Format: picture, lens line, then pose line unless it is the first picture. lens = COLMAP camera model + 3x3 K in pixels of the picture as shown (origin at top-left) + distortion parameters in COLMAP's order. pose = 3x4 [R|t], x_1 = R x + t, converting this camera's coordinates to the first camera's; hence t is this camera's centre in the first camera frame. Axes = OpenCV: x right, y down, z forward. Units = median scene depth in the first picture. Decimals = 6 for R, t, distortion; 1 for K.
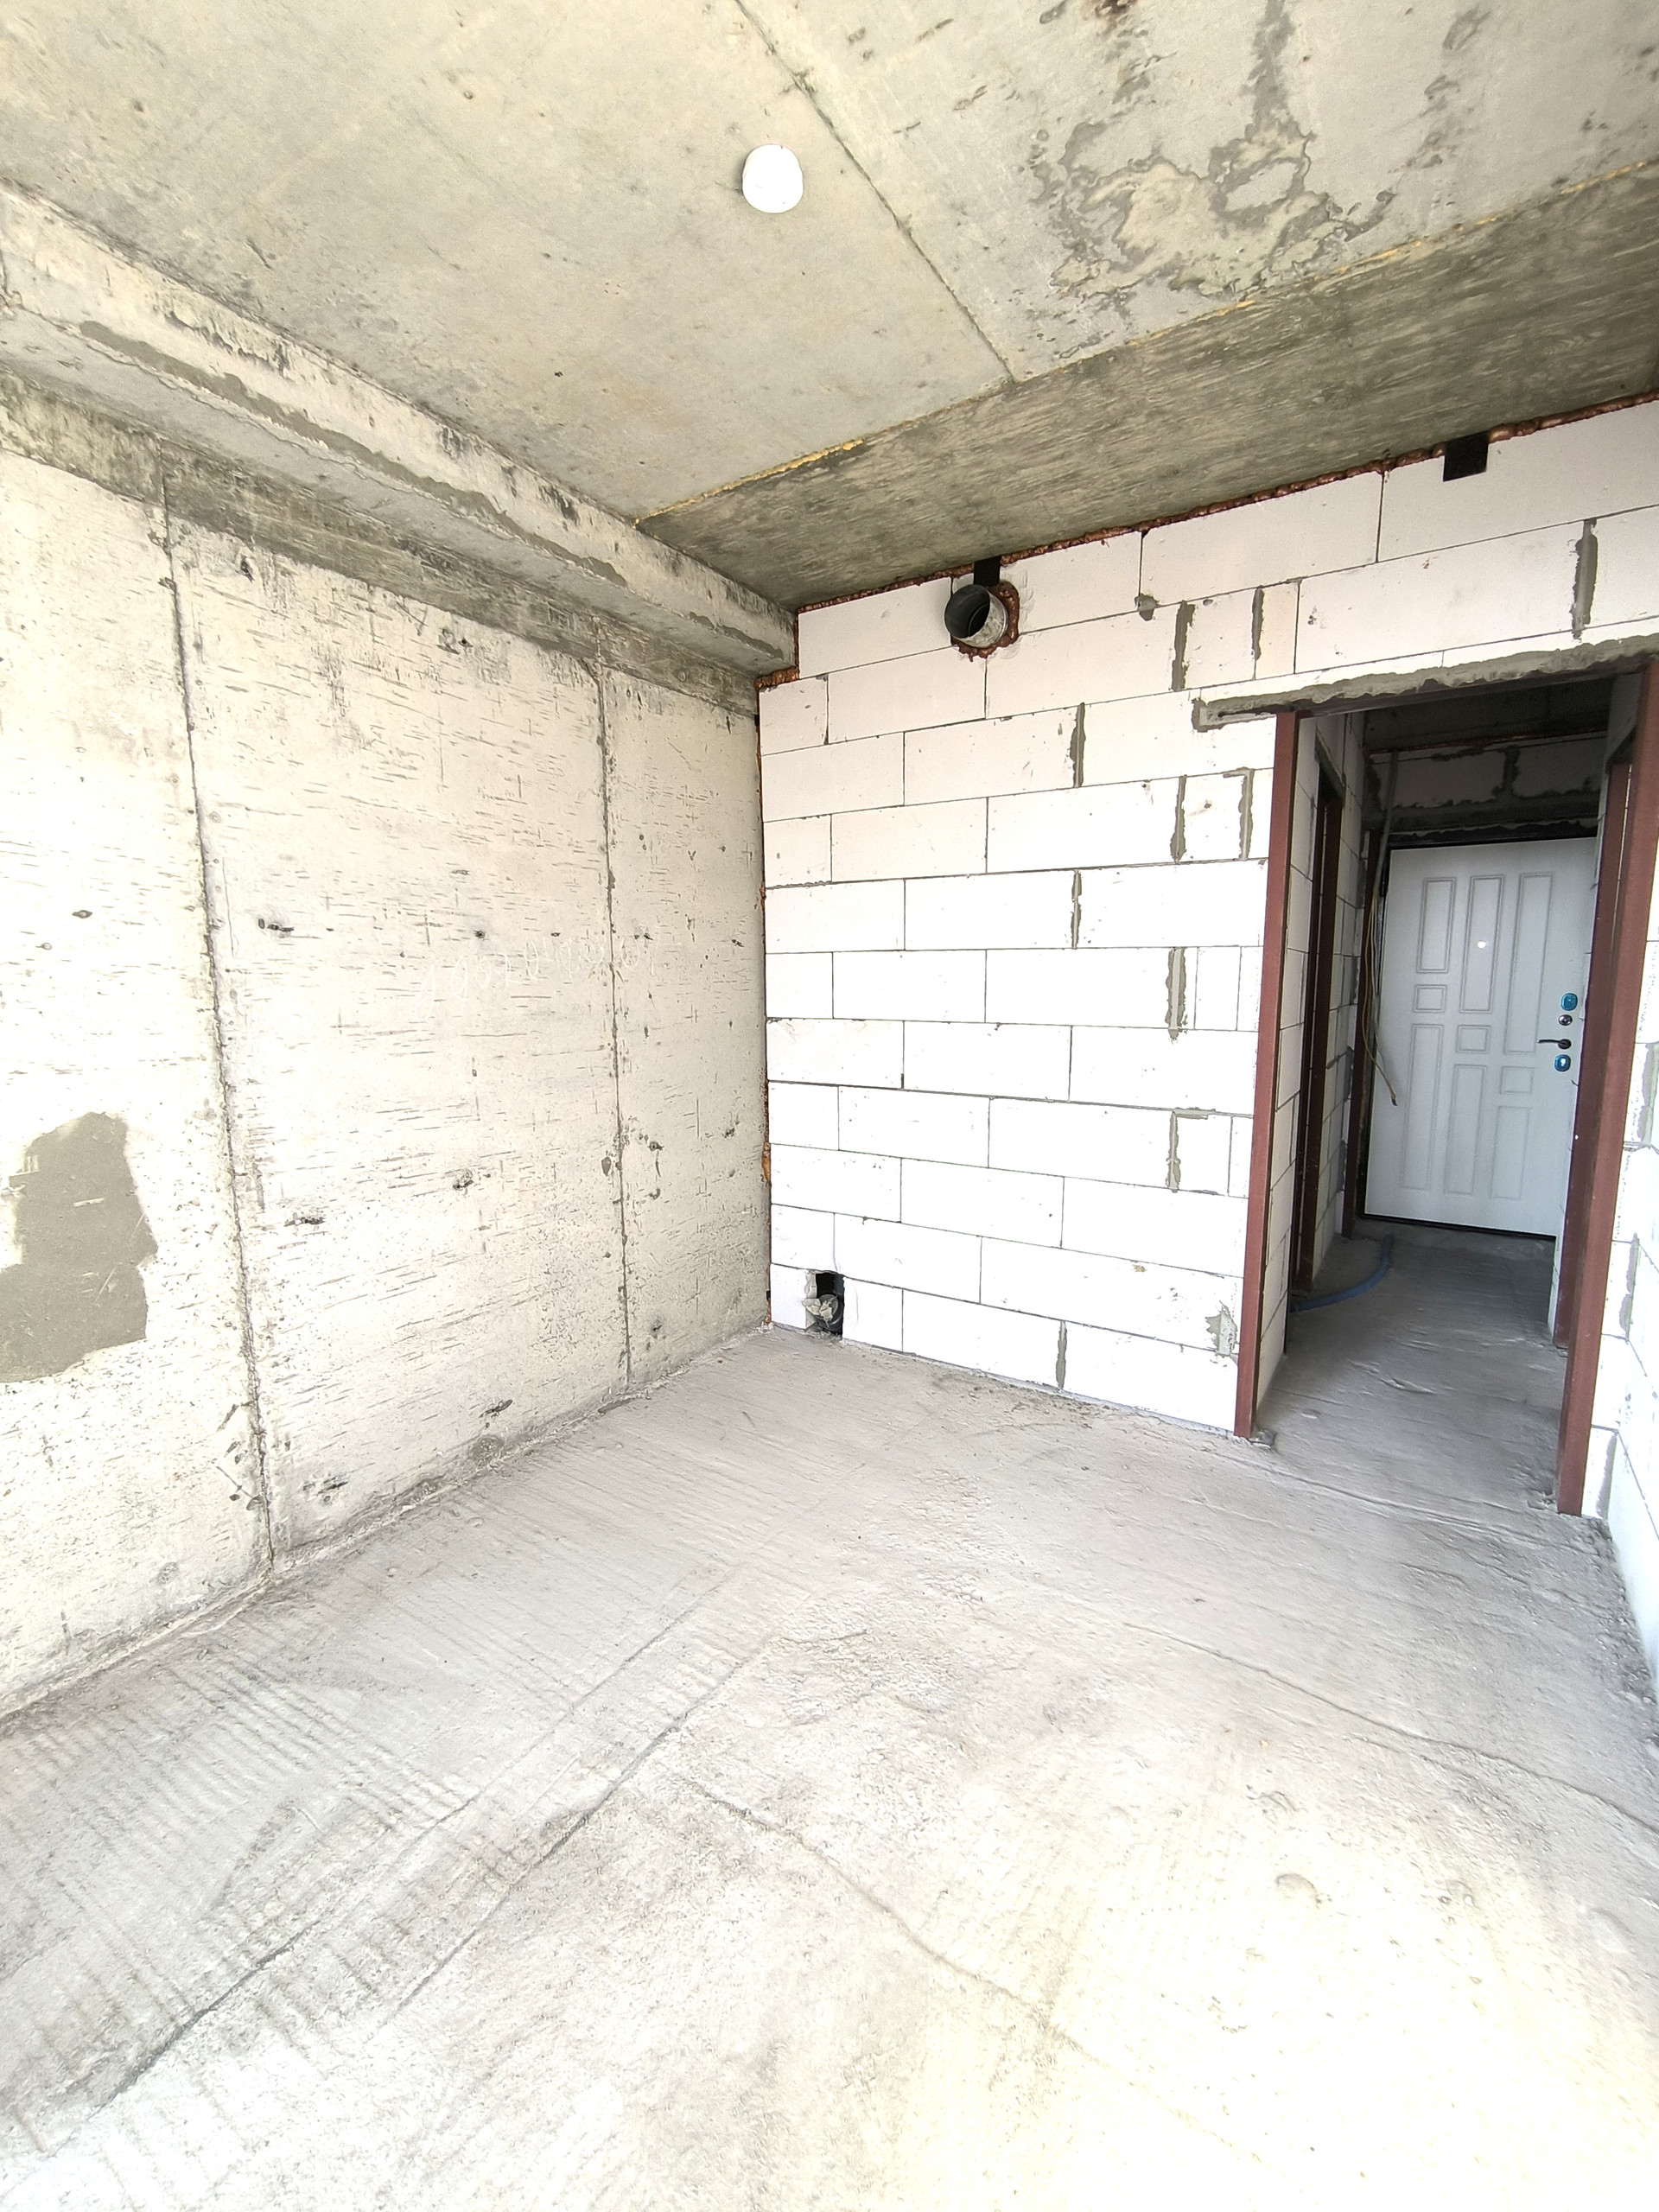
lens RADIAL K [[958.4, 0, 834.7], [0, 958.4, 1104.3], [0, 0, 1]] dist [-0.012821, 0.008214]
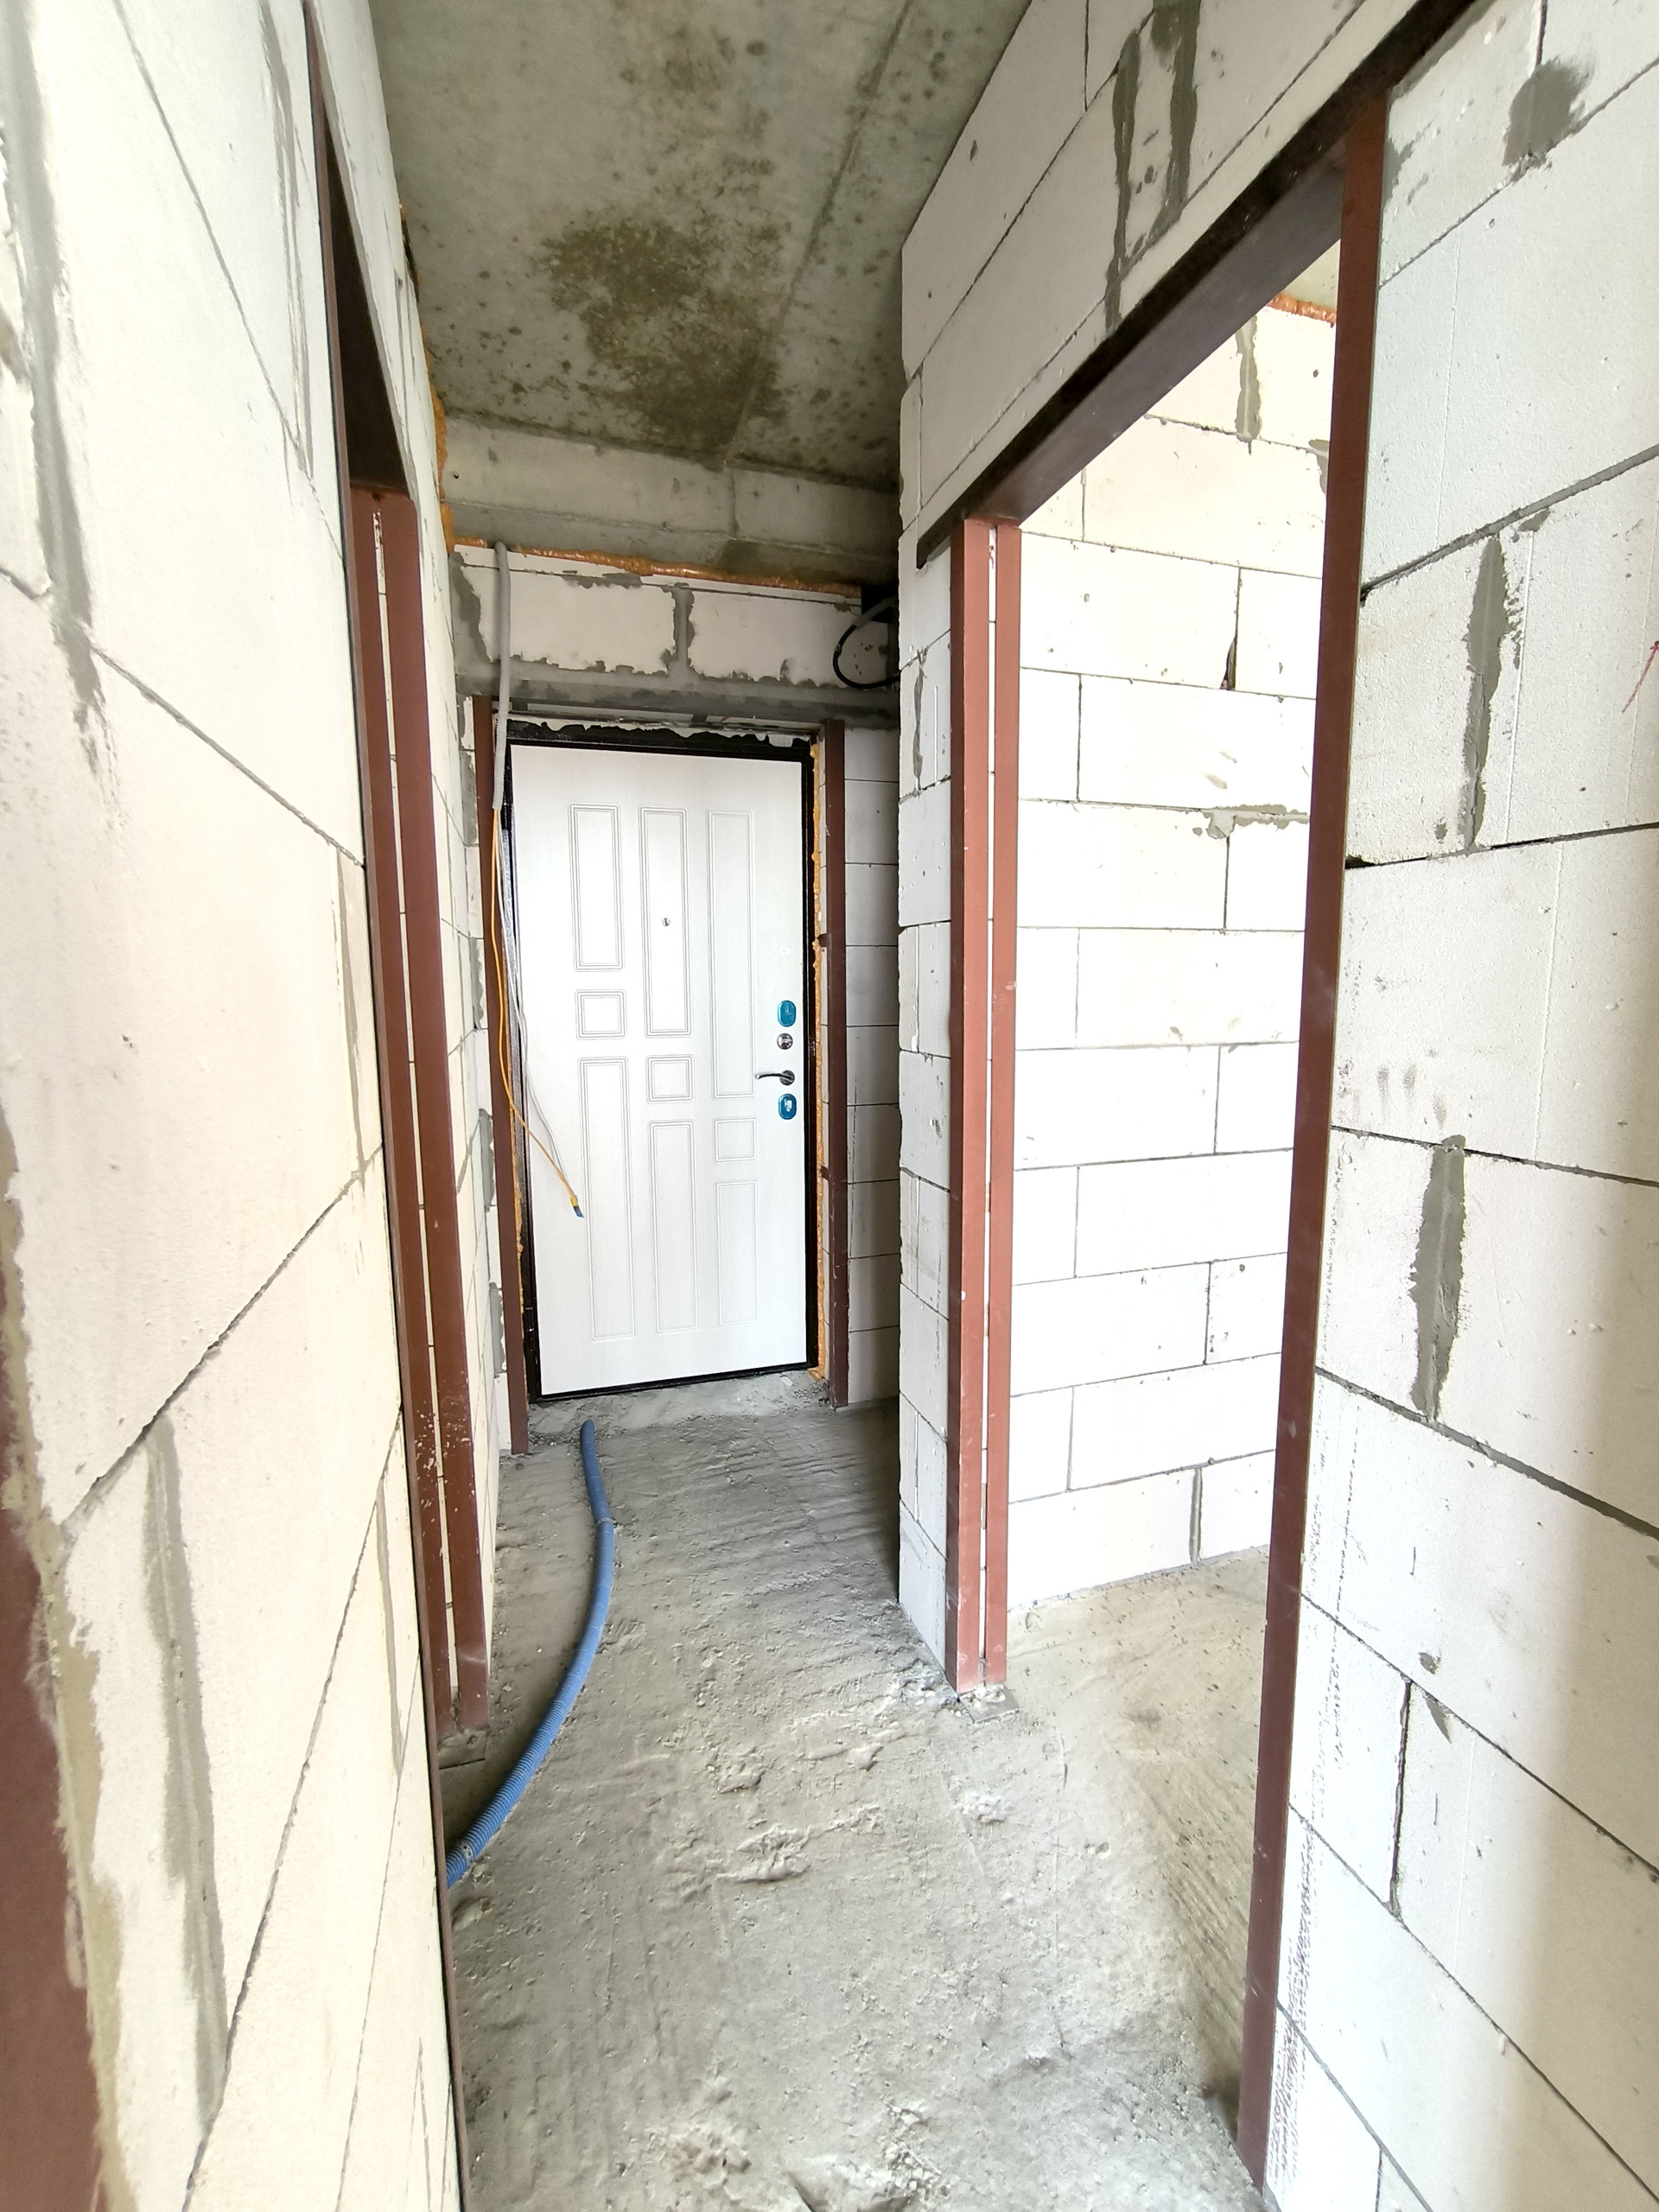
lens RADIAL K [[958.4, 0, 813.6], [0, 958.4, 1102.9], [0, 0, 1]] dist [-0.012821, 0.008214]
pose [[0.652463, -0.099733, 0.751229, 0.273950], [0.110669, 0.993215, 0.035740, -0.066244], [-0.749696, 0.059819, 0.659073, 0.540912]]
